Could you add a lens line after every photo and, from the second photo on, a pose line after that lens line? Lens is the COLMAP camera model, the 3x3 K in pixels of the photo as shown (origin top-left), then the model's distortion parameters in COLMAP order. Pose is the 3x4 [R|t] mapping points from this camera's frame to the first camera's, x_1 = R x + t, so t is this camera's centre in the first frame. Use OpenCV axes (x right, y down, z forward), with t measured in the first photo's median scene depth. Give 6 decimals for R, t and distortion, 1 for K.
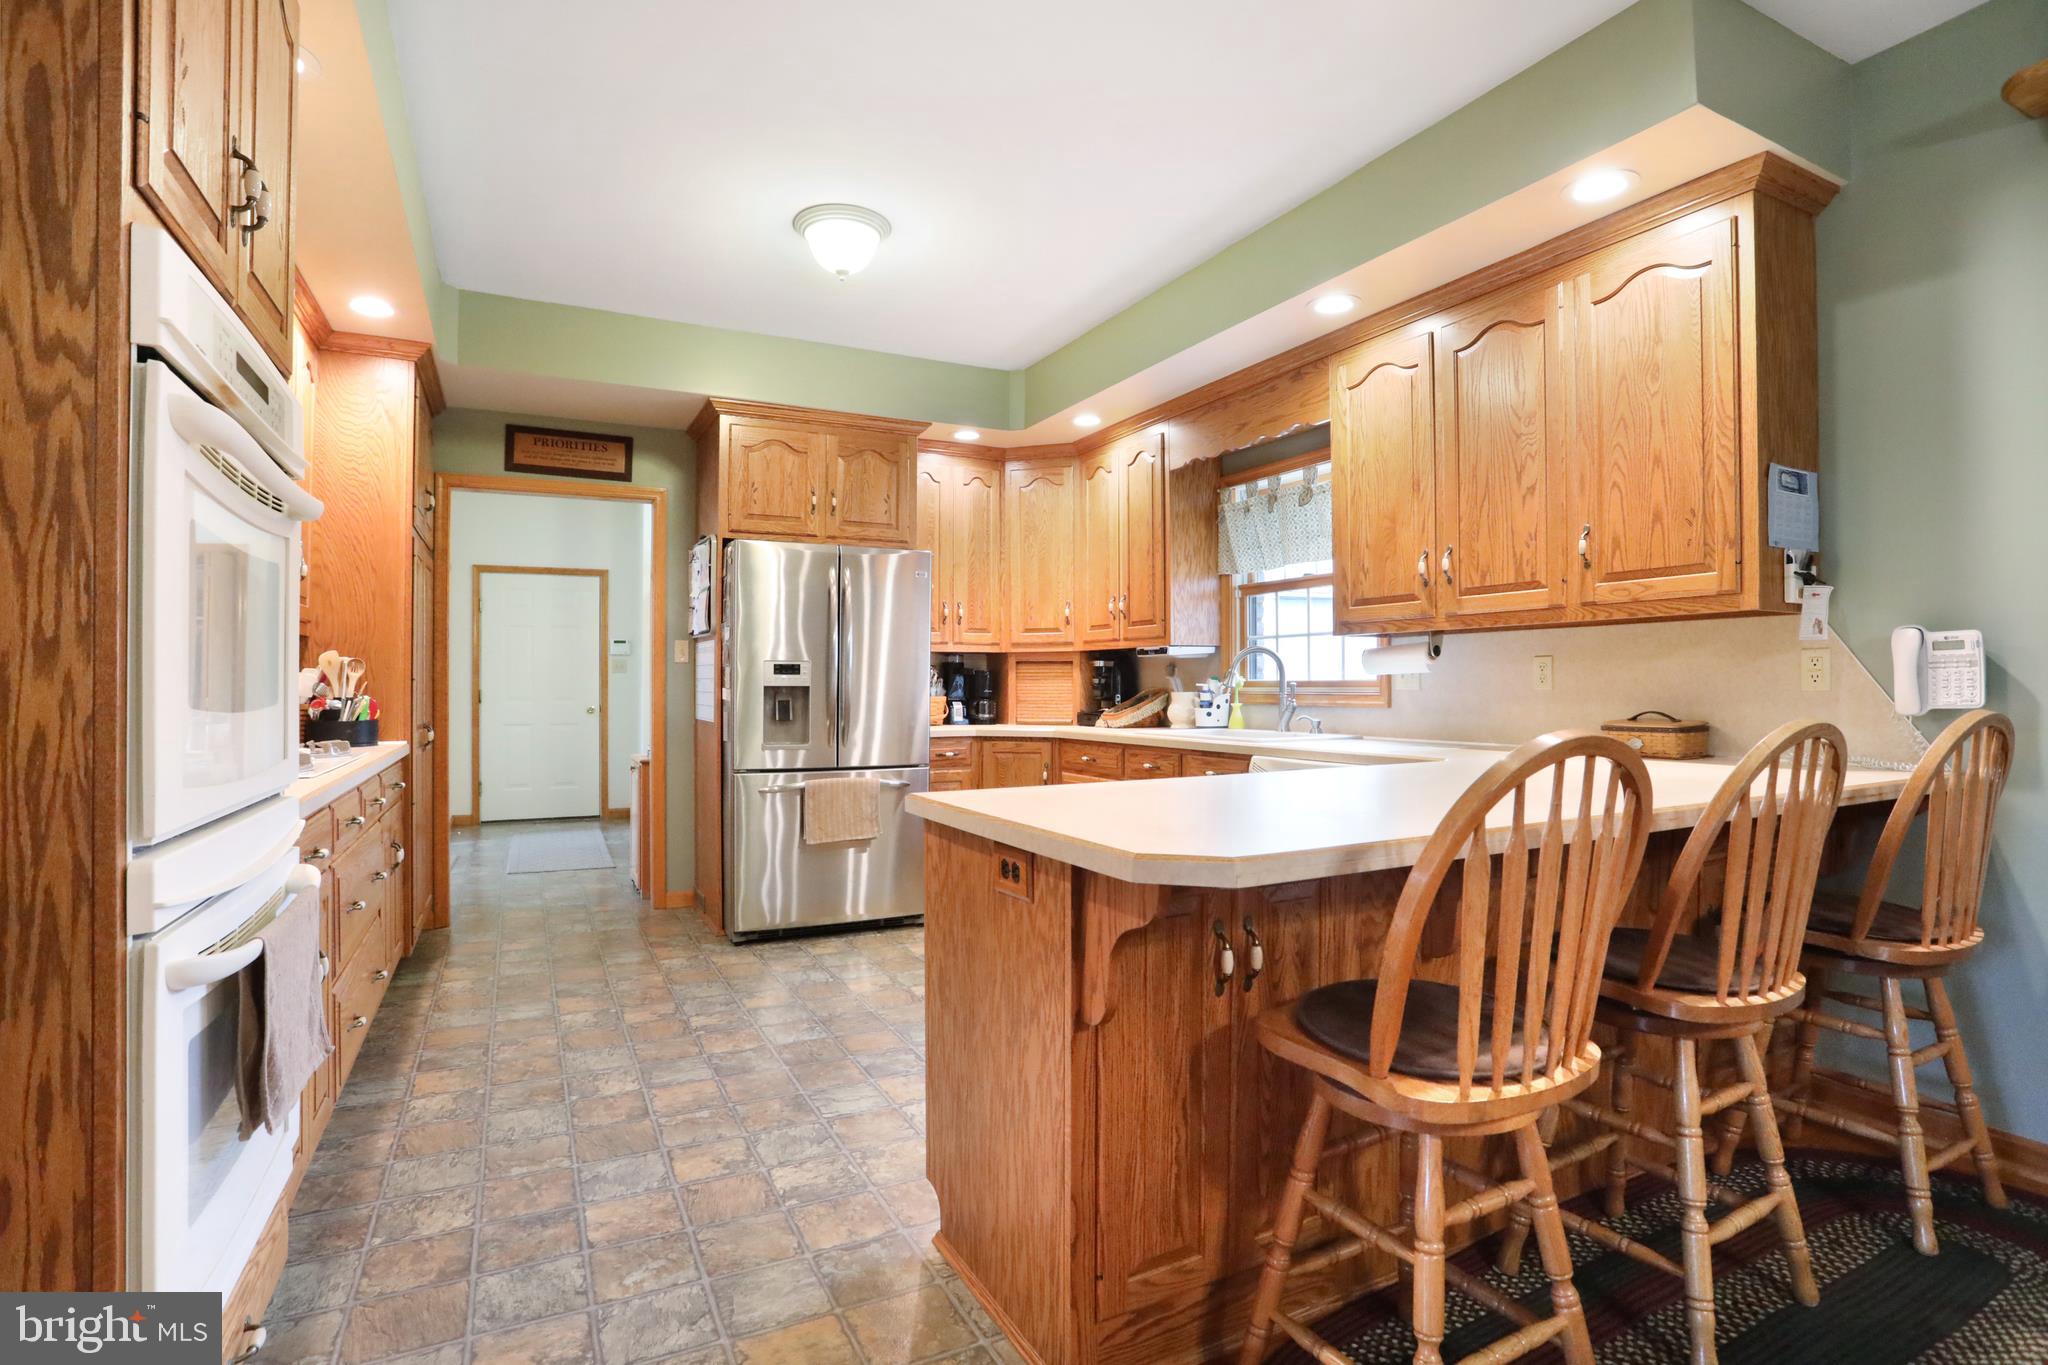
lens RADIAL K [[1006.7, 0, 1024.0], [0, 1006.7, 682.5], [0, 0, 1]] dist [-0.096185, 0.066735]
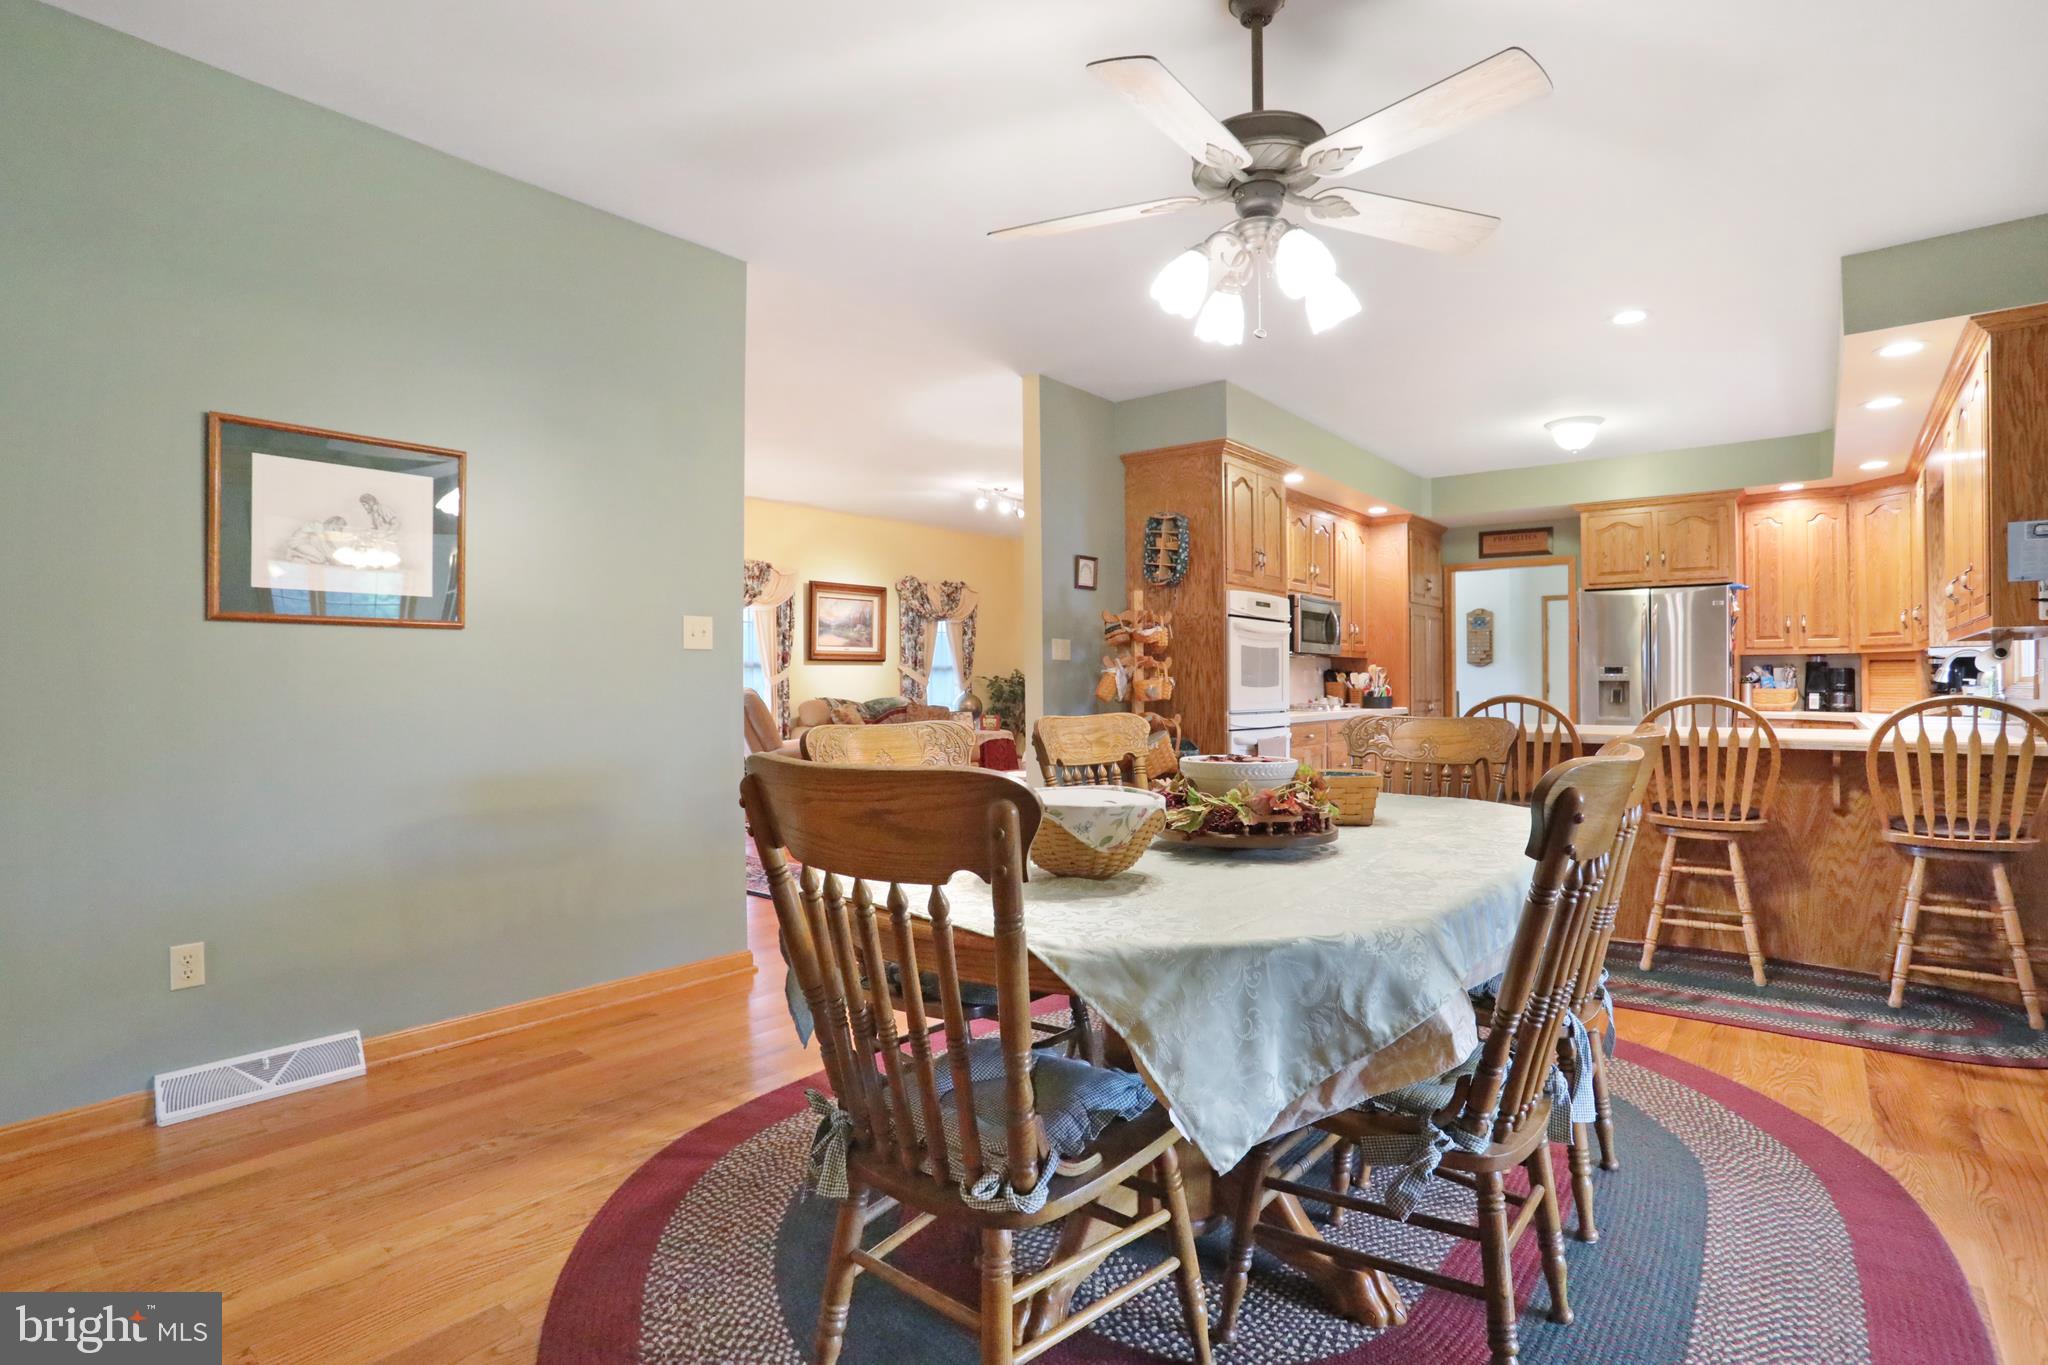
lens RADIAL K [[995.7, 0, 1019.8], [0, 995.7, 676.6], [0, 0, 1]] dist [-0.065555, 0.026852]
pose [[0.397016, -0.002759, -0.917808, 0.810367], [0.003813, 0.999992, -0.001357, -0.004966], [0.917804, -0.002961, 0.397023, -0.484618]]
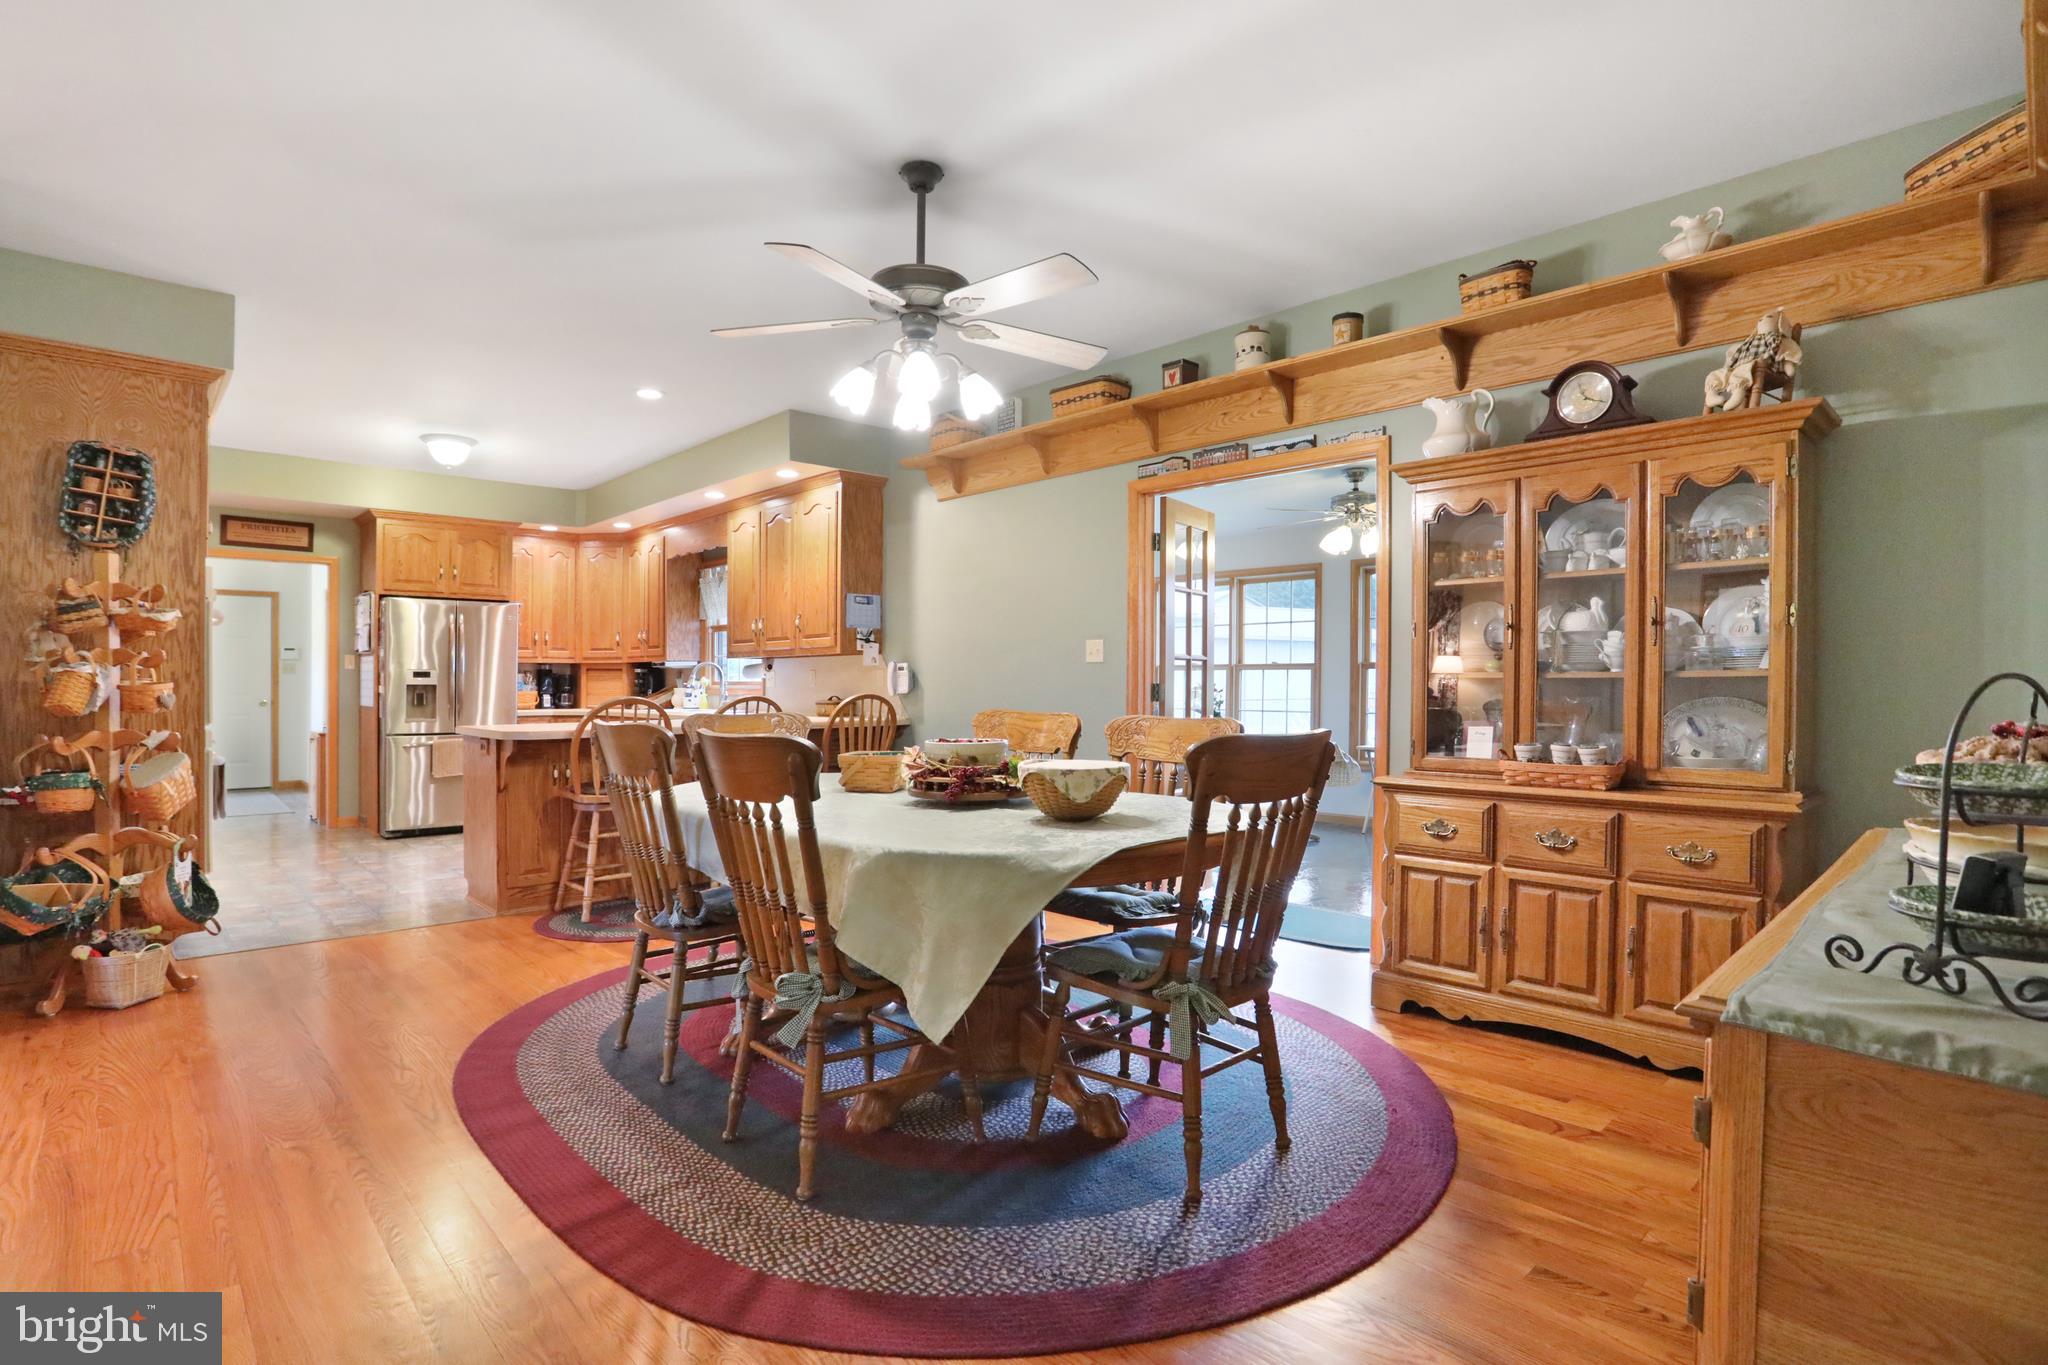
lens RADIAL K [[995.7, 0, 1019.8], [0, 995.7, 676.6], [0, 0, 1]] dist [-0.065555, 0.026852]
pose [[0.959644, 0.000763, 0.281218, 0.265107], [0.000202, 0.999994, -0.003405, -0.003898], [-0.281219, 0.003325, 0.959638, -0.848224]]
